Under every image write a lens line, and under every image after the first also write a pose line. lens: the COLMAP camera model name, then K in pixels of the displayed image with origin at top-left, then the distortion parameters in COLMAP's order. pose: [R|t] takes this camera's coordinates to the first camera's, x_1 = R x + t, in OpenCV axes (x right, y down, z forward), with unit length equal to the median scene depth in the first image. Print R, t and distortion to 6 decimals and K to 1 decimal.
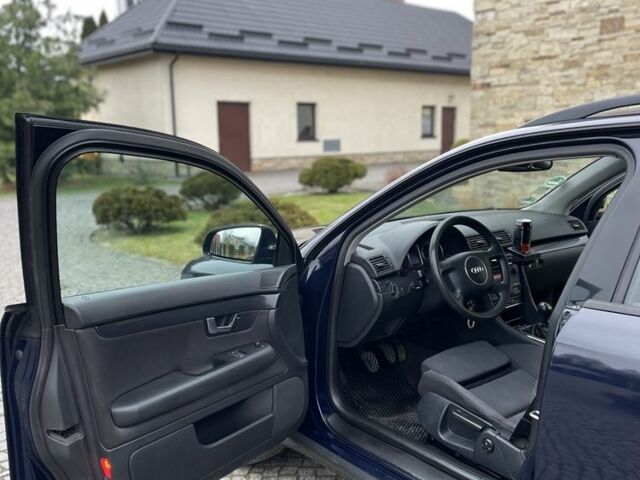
lens RADIAL K [[641.9, 0, 320.0], [0, 641.9, 240.0], [0, 0, 1]] dist [0.043528, -0.003386]
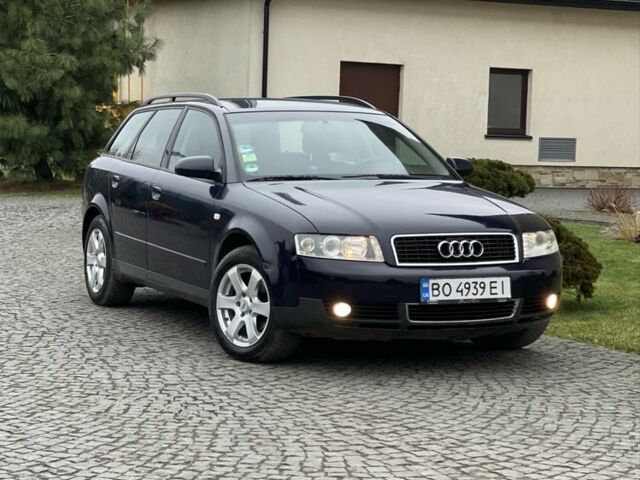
lens RADIAL K [[1547.2, 0, 320.0], [0, 1547.2, 240.0], [0, 0, 1]] dist [0.115045, 0.908386]
pose [[0.970660, 0.064810, -0.231558, 0.322424], [-0.085677, 0.993007, -0.081219, 0.123747], [0.224675, 0.098675, 0.969425, -0.717342]]
